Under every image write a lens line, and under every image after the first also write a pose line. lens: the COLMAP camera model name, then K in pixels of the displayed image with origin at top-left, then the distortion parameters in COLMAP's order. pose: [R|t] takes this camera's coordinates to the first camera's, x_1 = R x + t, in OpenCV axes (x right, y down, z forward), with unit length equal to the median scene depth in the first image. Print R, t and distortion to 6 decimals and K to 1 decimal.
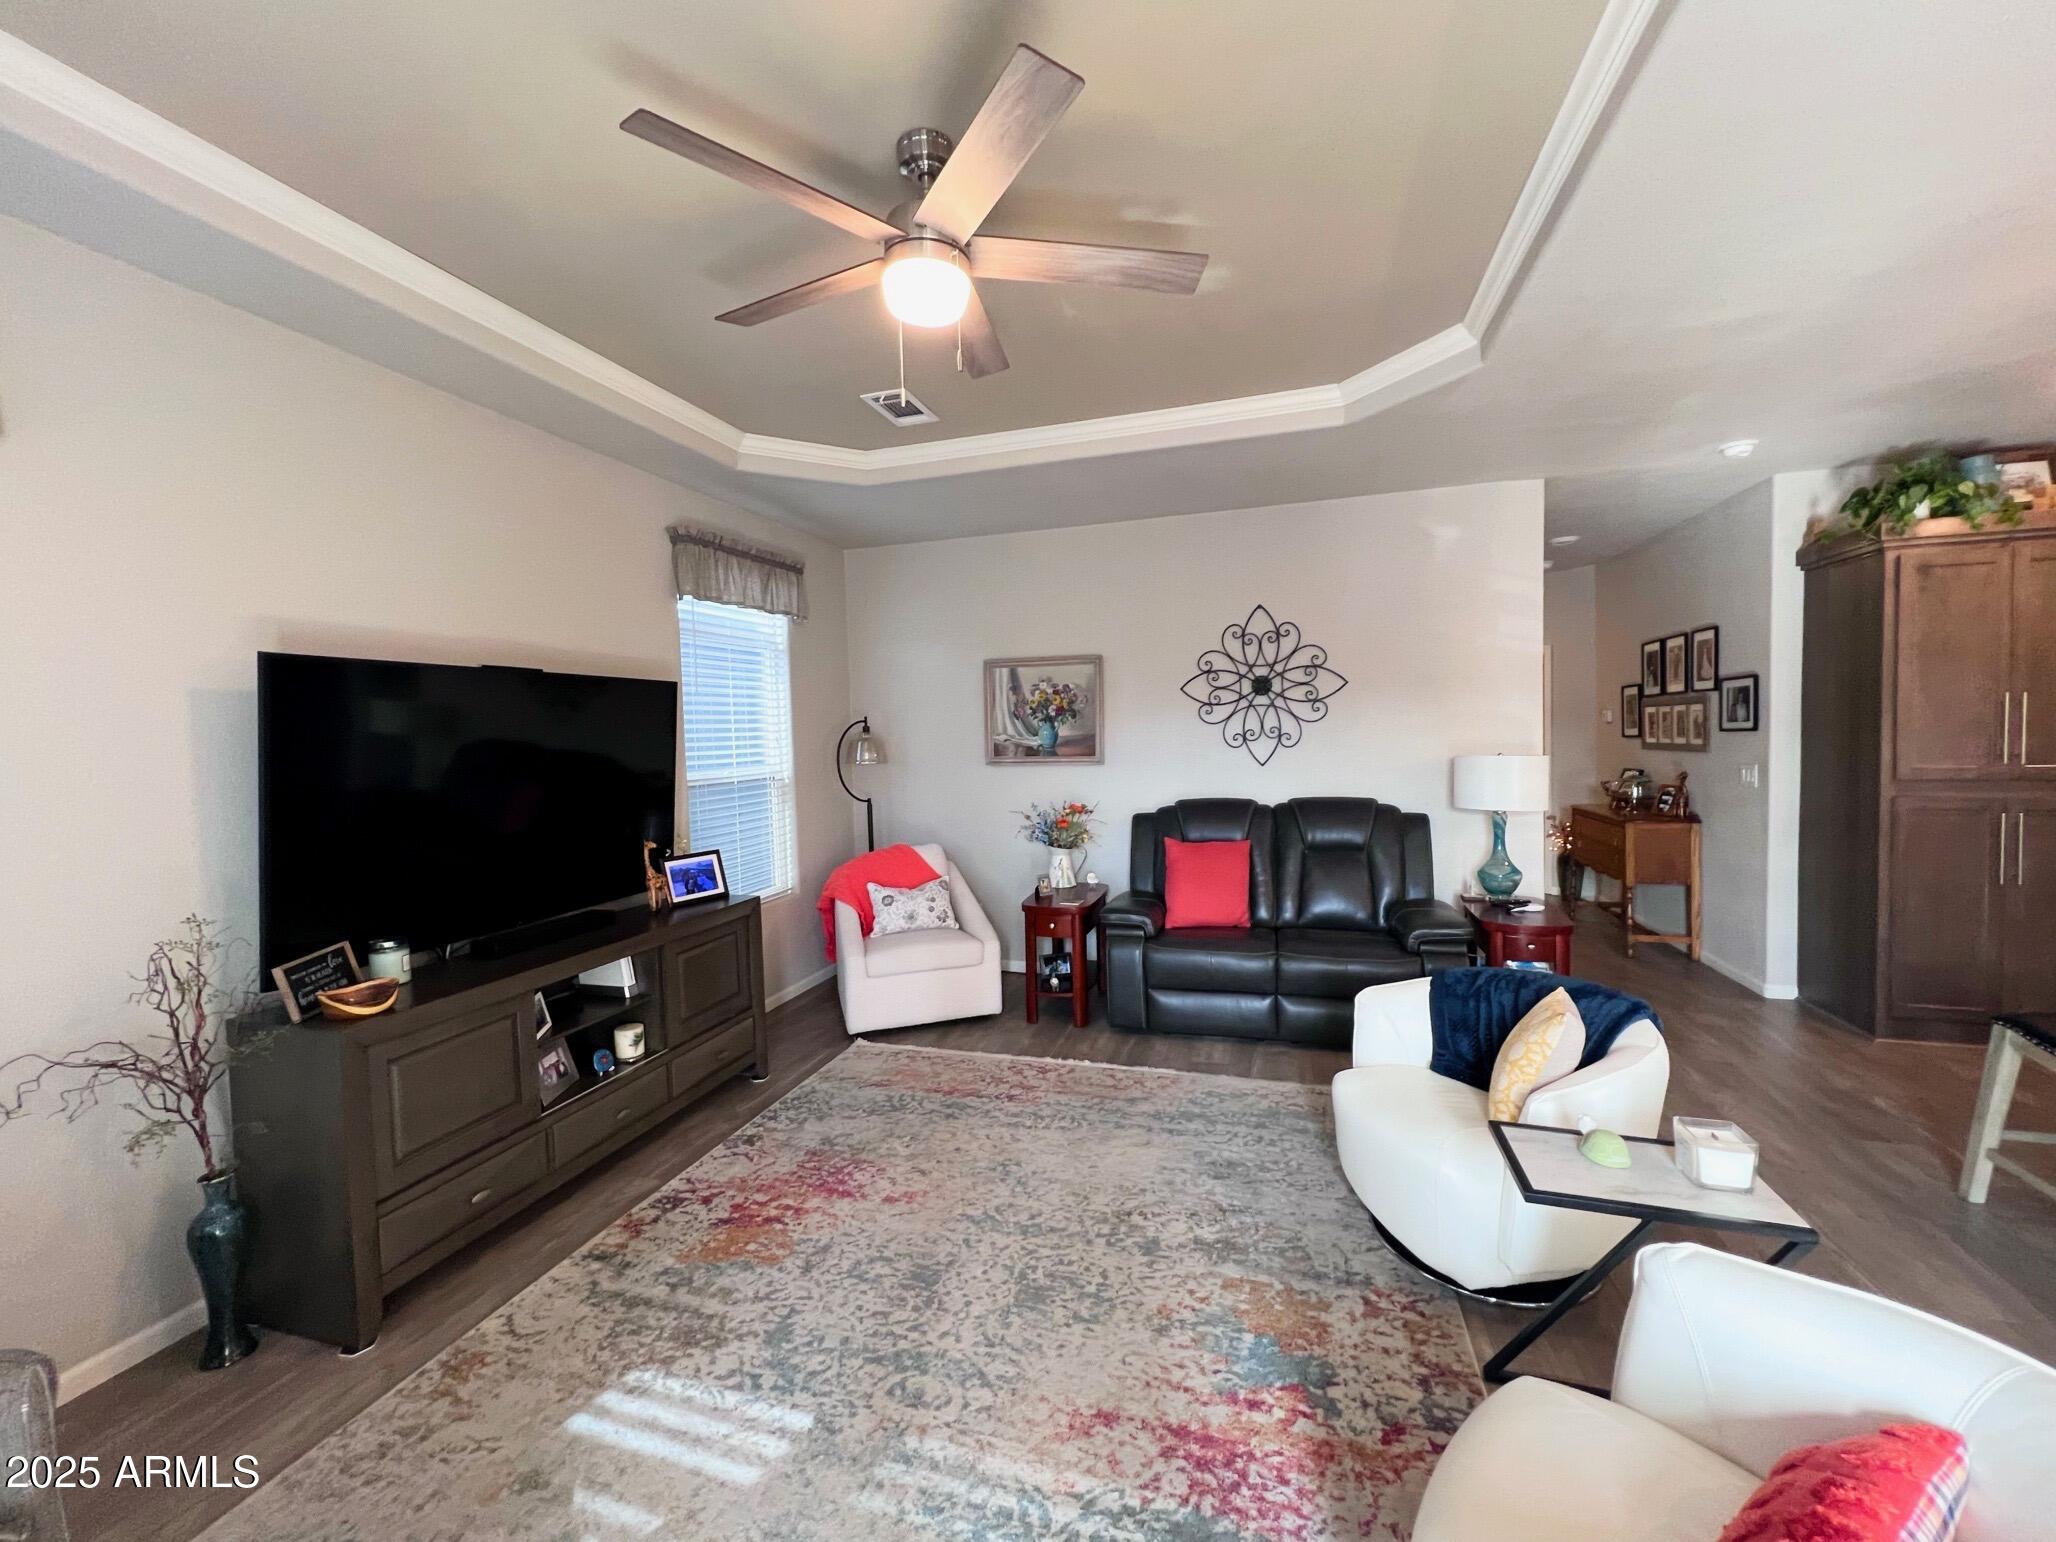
lens RADIAL K [[828.1, 0, 1028.0], [0, 828.1, 771.0], [0, 0, 1]] dist [-0.001494, -0.000305]
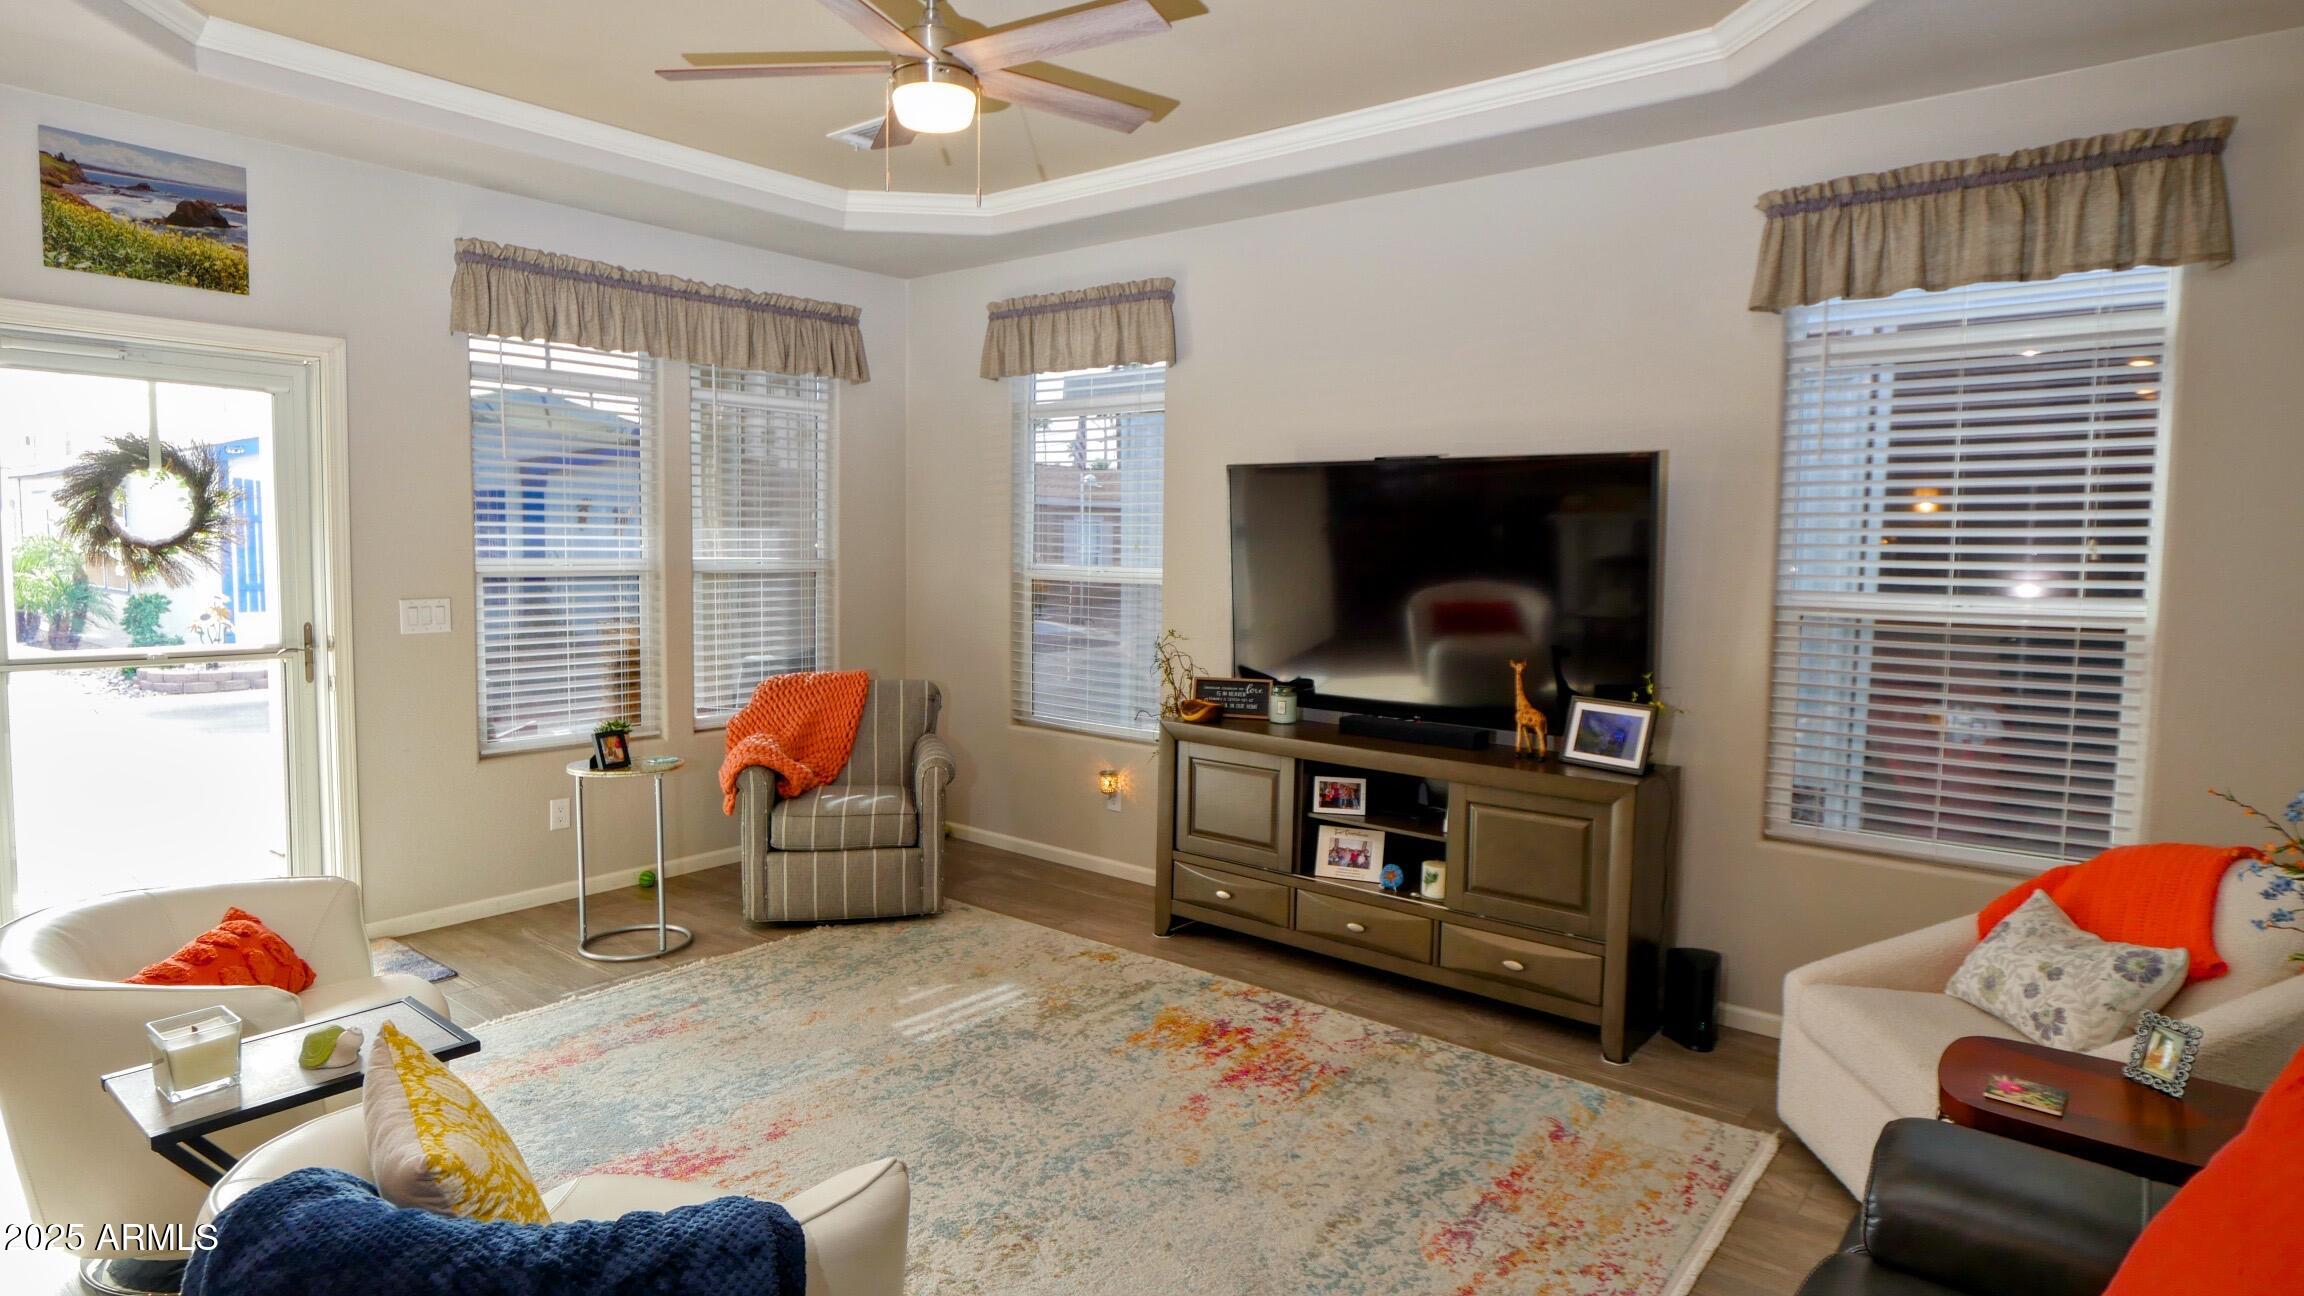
lens RADIAL K [[1237.5, 0, 1152.7], [0, 1237.5, 634.8], [0, 0, 1]] dist [-0.000559, 0.000083]
pose [[-0.372695, 0.090737, -0.923507, 0.930243], [-0.050665, 0.991734, 0.117887, -0.076920], [0.926570, 0.090725, -0.365017, 1.354006]]
